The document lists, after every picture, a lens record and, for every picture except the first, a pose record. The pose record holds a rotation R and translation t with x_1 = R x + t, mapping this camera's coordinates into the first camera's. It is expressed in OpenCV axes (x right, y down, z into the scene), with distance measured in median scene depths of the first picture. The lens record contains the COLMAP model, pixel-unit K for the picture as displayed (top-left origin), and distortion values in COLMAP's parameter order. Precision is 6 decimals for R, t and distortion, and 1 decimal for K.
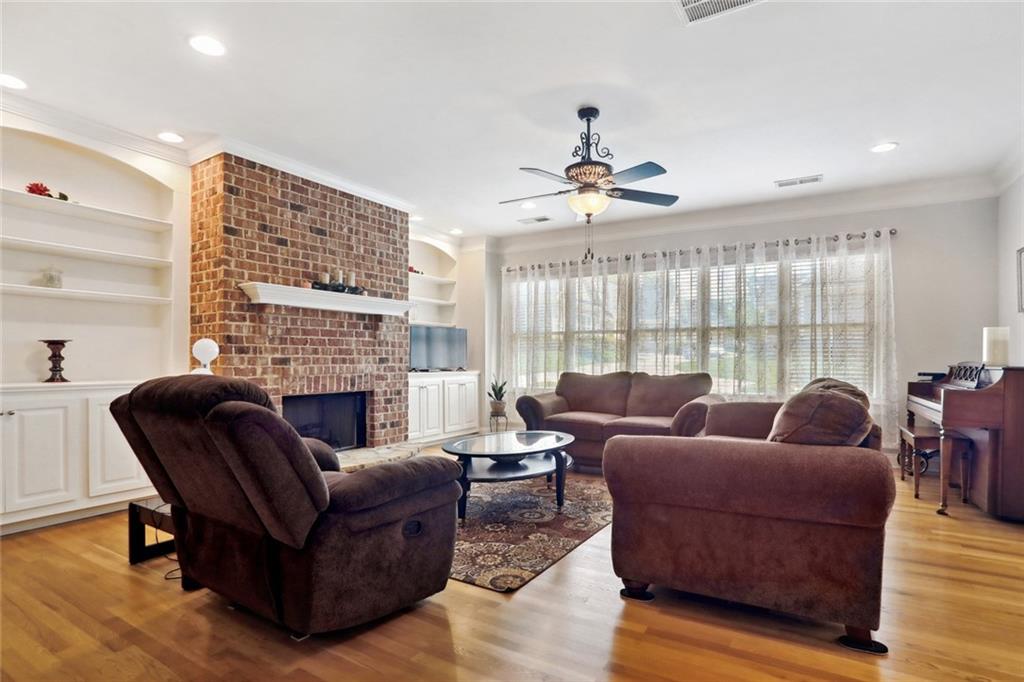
lens RADIAL K [[533.2, 0, 514.7], [0, 533.2, 354.3], [0, 0, 1]] dist [-0.055815, 0.019746]
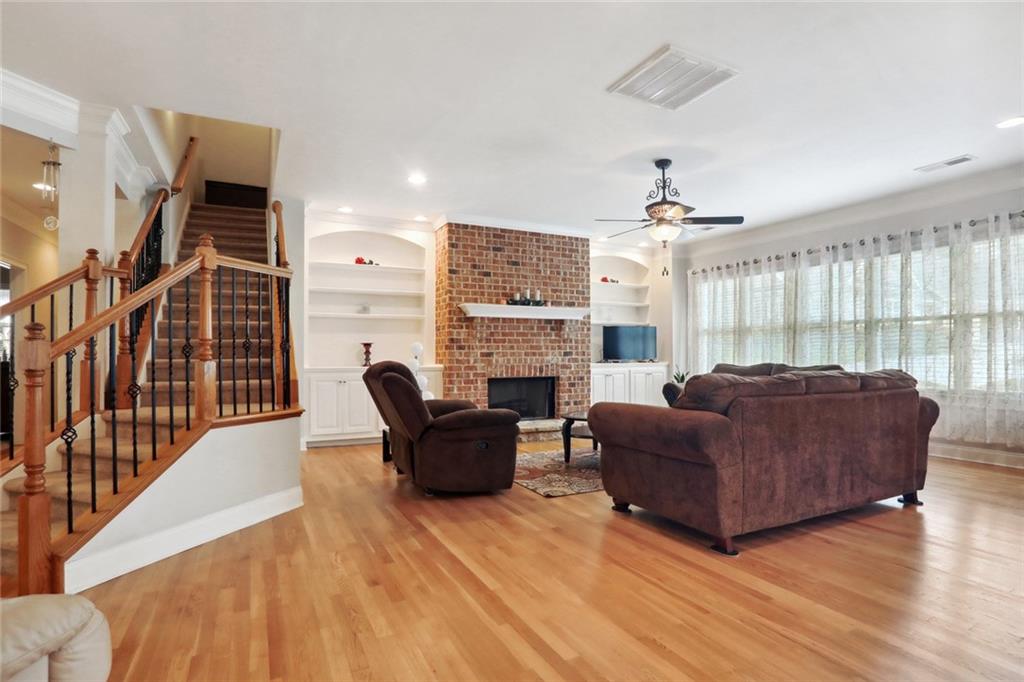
lens RADIAL K [[533.2, 0, 508.4], [0, 533.2, 343.8], [0, 0, 1]] dist [-0.055815, 0.019746]
pose [[0.846346, -0.011575, -0.532507, 0.354605], [0.008049, 0.999928, -0.008944, -0.002771], [0.532572, 0.003284, 0.846378, -0.209143]]
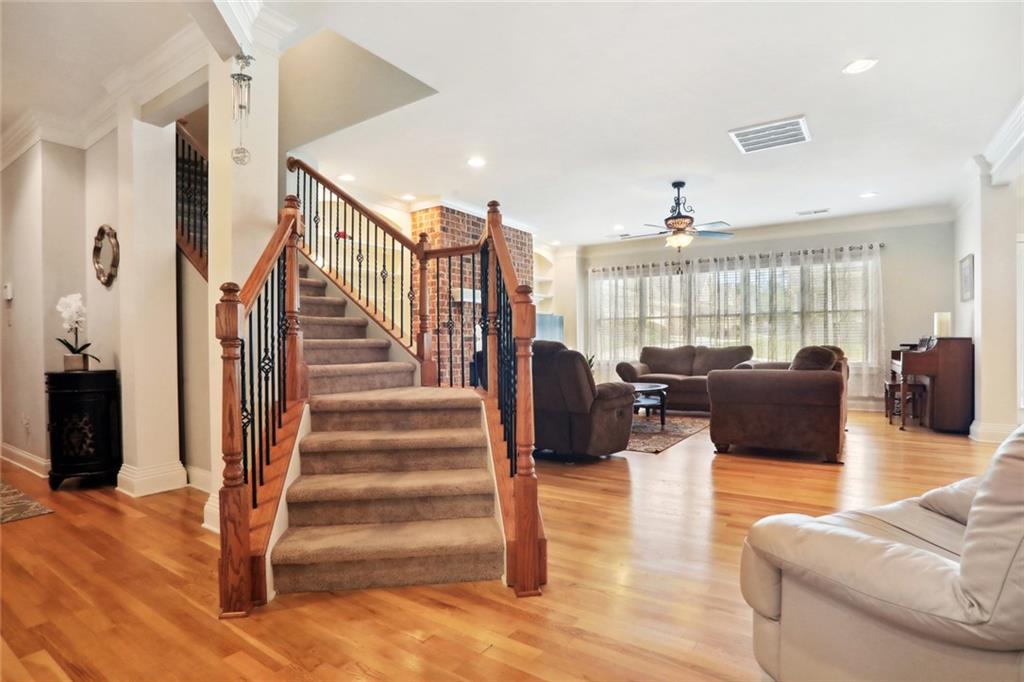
lens RADIAL K [[533.2, 0, 516.9], [0, 533.2, 335.3], [0, 0, 1]] dist [-0.055815, 0.019746]
pose [[0.998944, -0.007345, -0.045362, -0.202113], [0.007068, 0.999955, -0.006263, 0.011774], [0.045406, 0.005936, 0.998951, -0.458740]]
